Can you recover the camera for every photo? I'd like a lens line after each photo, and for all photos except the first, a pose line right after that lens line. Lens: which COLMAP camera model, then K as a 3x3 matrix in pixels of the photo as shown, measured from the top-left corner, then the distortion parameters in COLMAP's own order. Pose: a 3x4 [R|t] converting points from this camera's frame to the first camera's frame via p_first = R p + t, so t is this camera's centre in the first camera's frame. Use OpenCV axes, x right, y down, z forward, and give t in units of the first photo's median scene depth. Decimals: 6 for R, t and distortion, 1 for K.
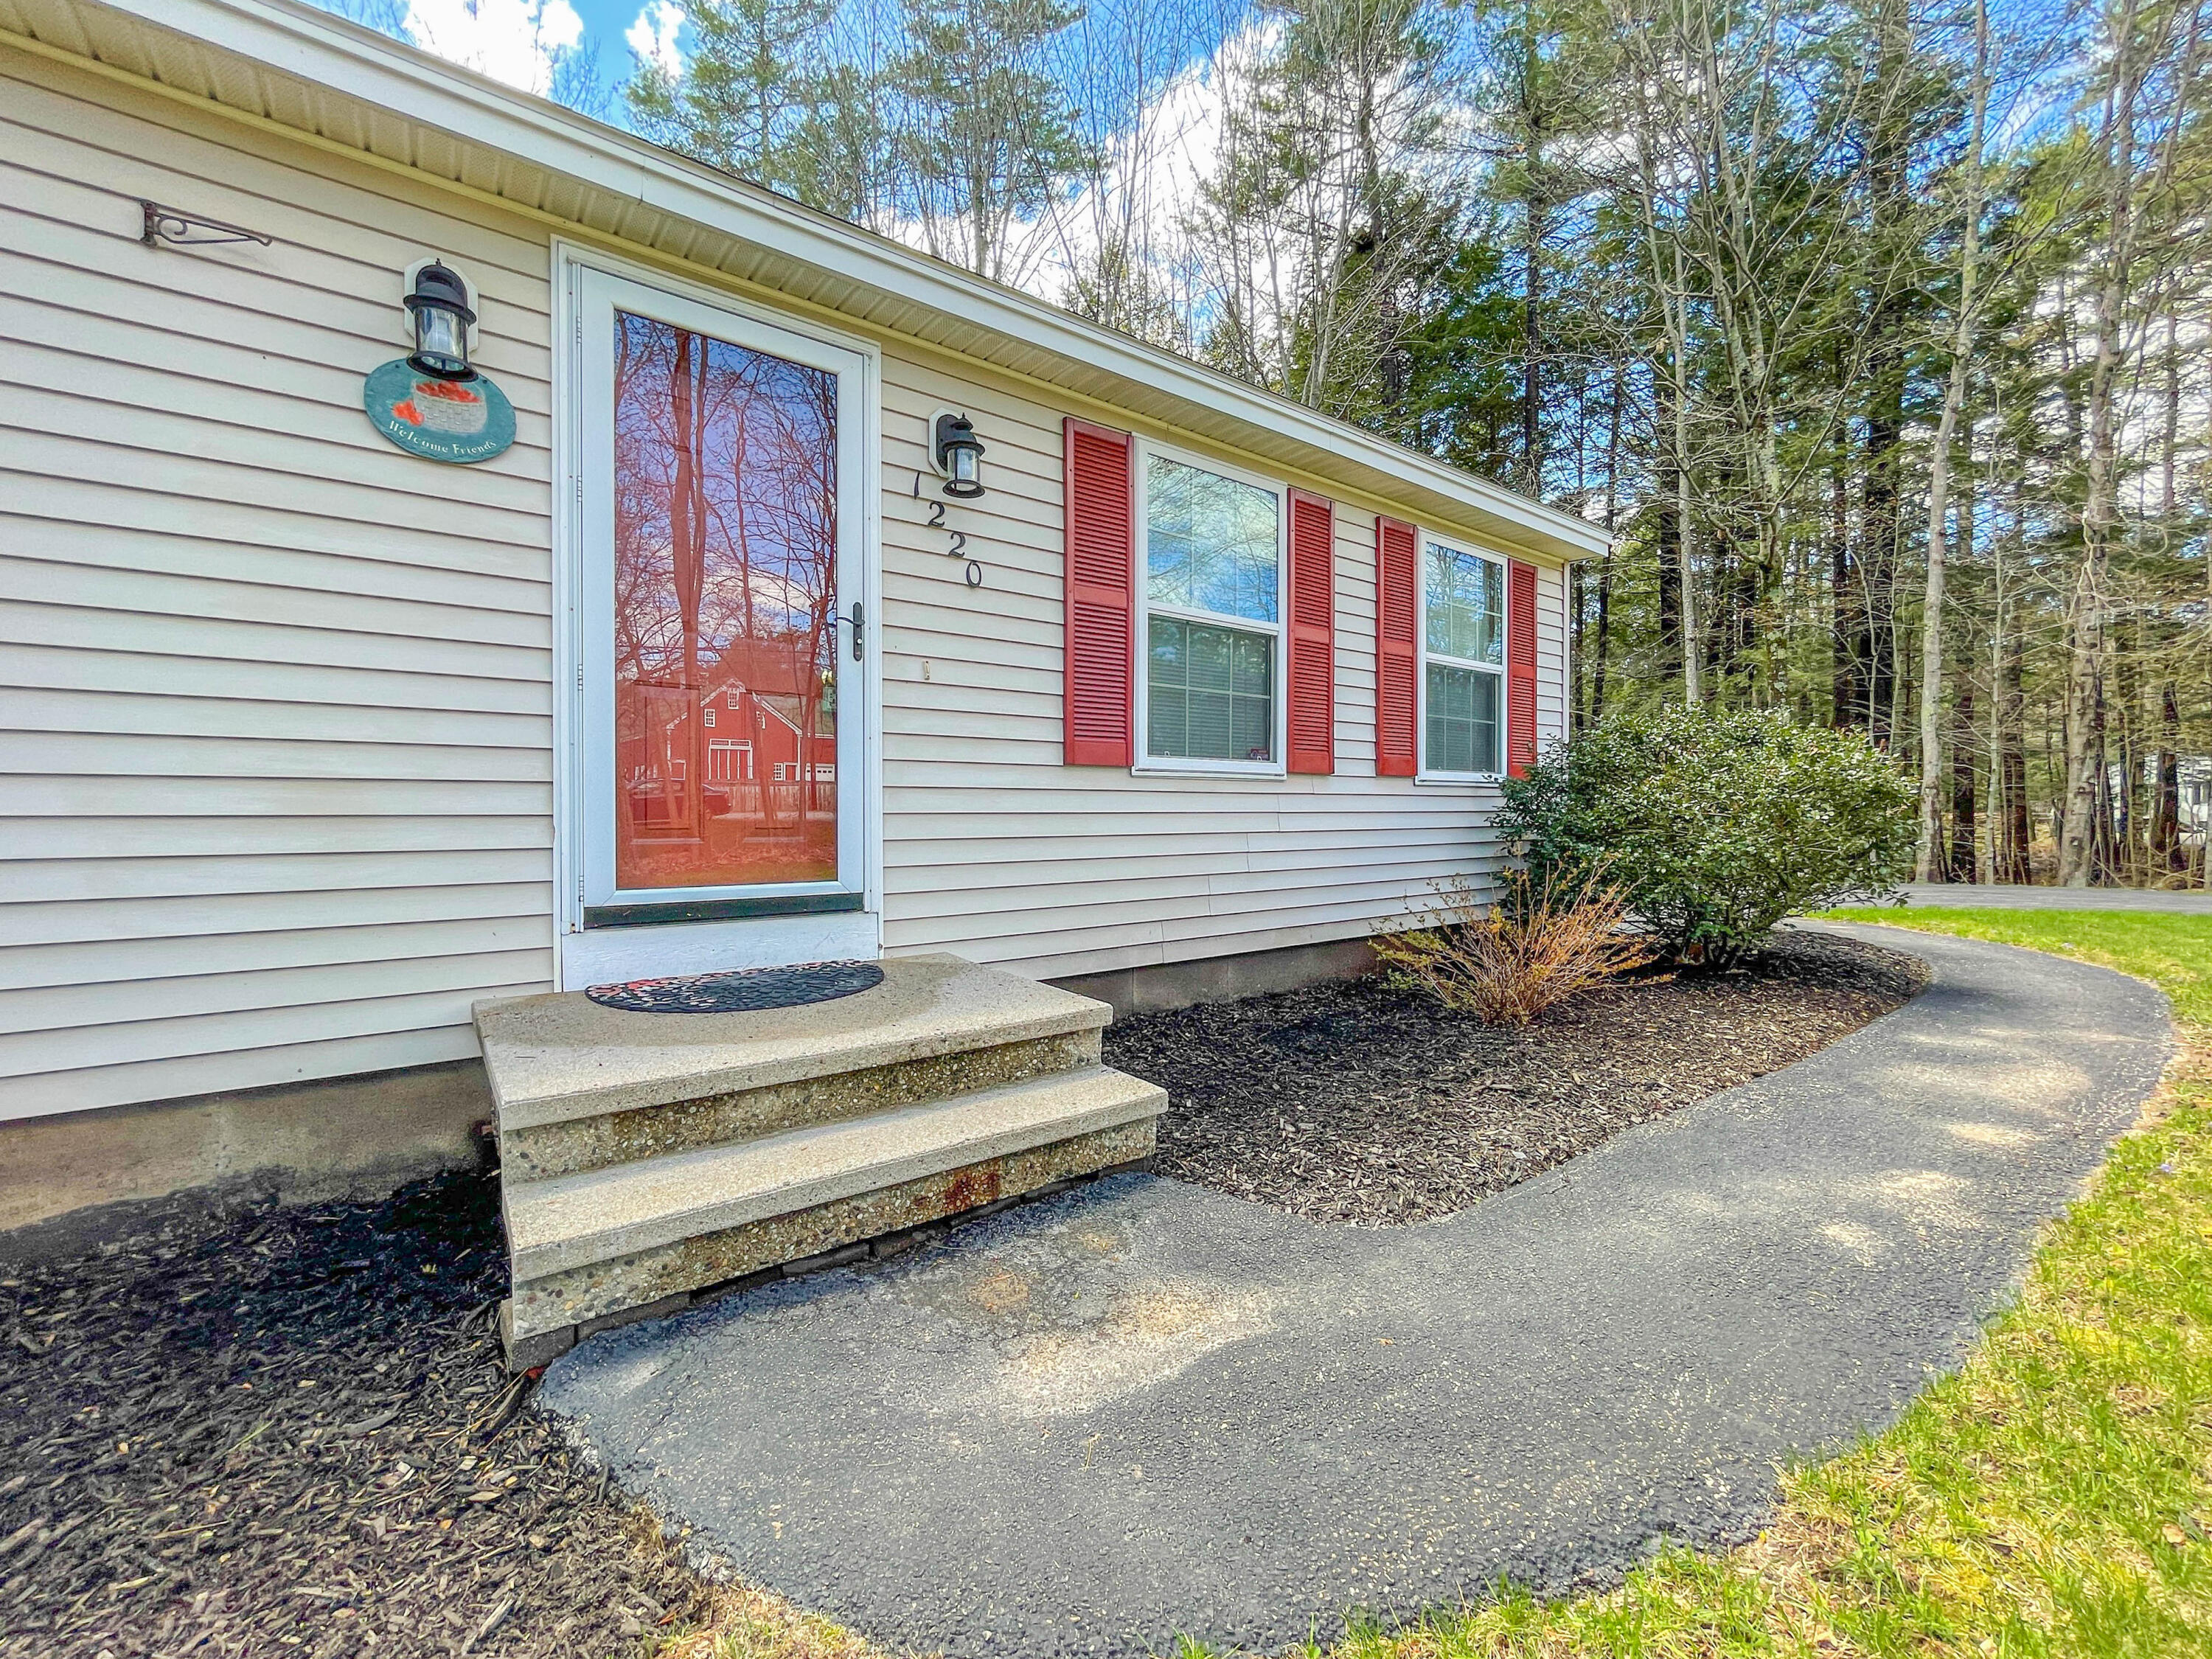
lens RADIAL K [[890.9, 0, 1111.5], [0, 890.9, 812.5], [0, 0, 1]] dist [-0.000548, -0.000081]
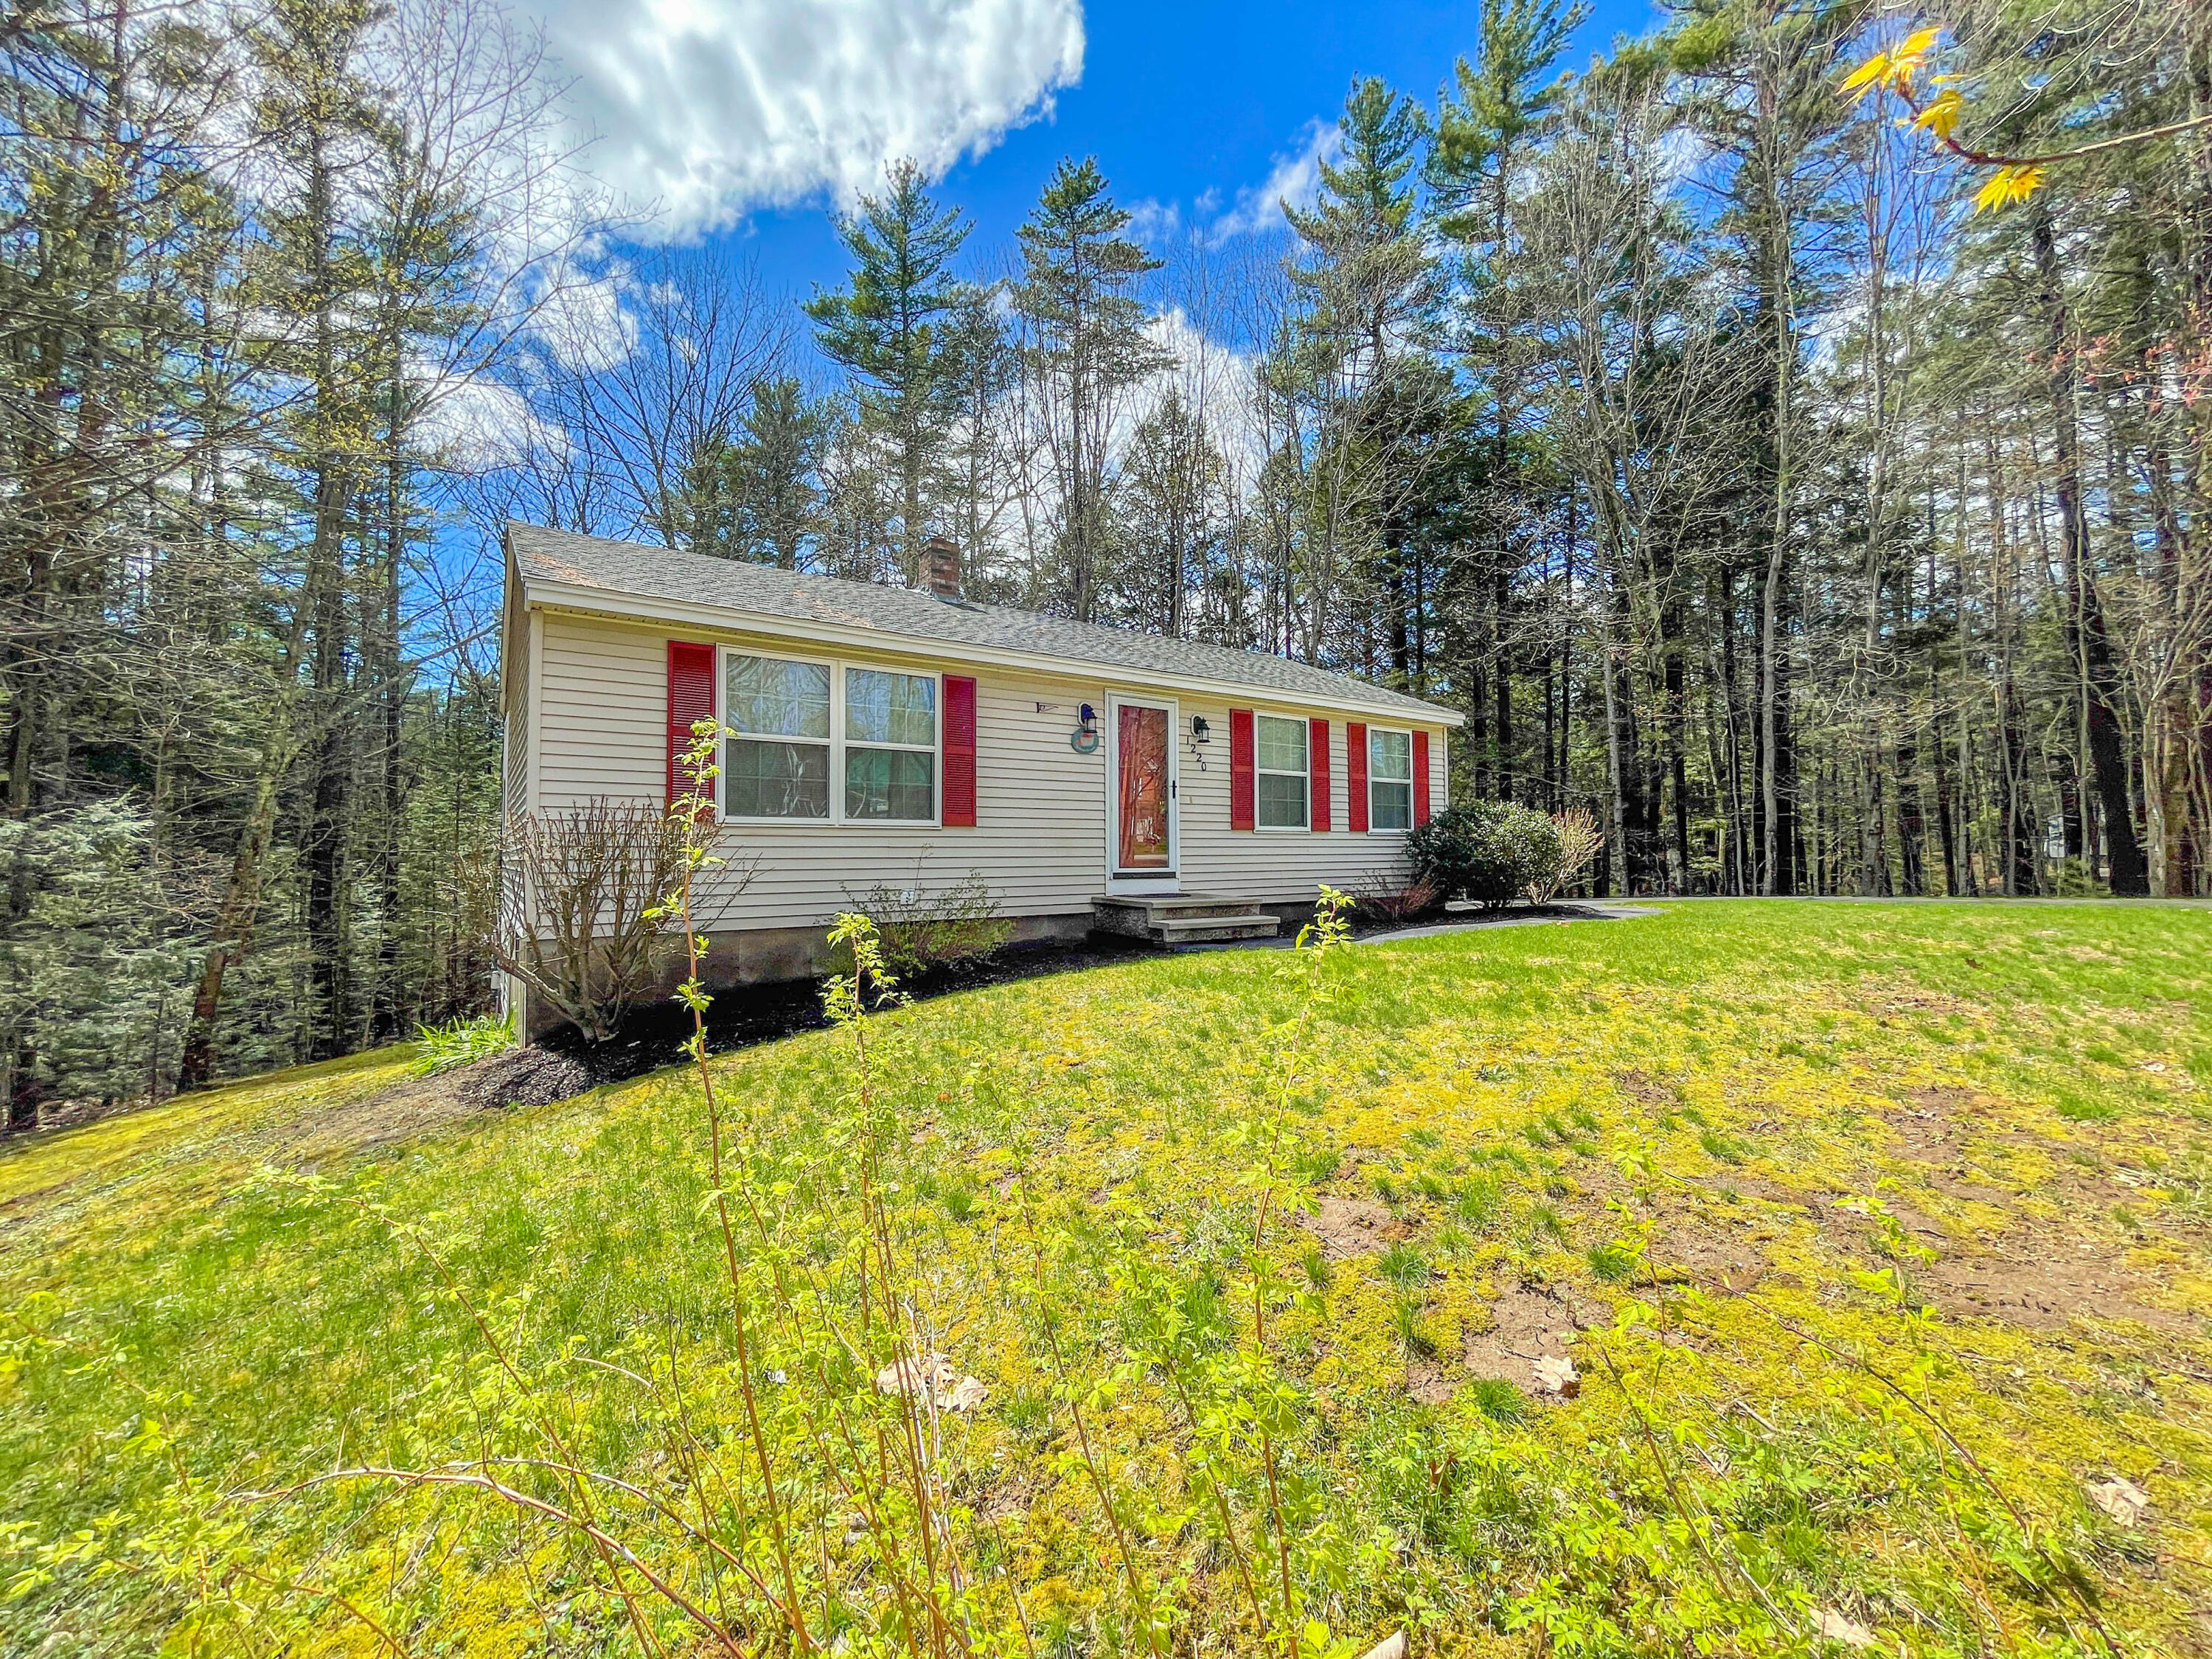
lens RADIAL K [[890.9, 0, 1103.8], [0, 890.9, 823.1], [0, 0, 1]] dist [-0.000548, -0.000081]
pose [[0.999205, -0.004368, -0.039614, -0.306179], [0.003113, 0.999493, -0.031684, 0.012450], [0.039733, 0.031536, 0.998713, -1.631118]]
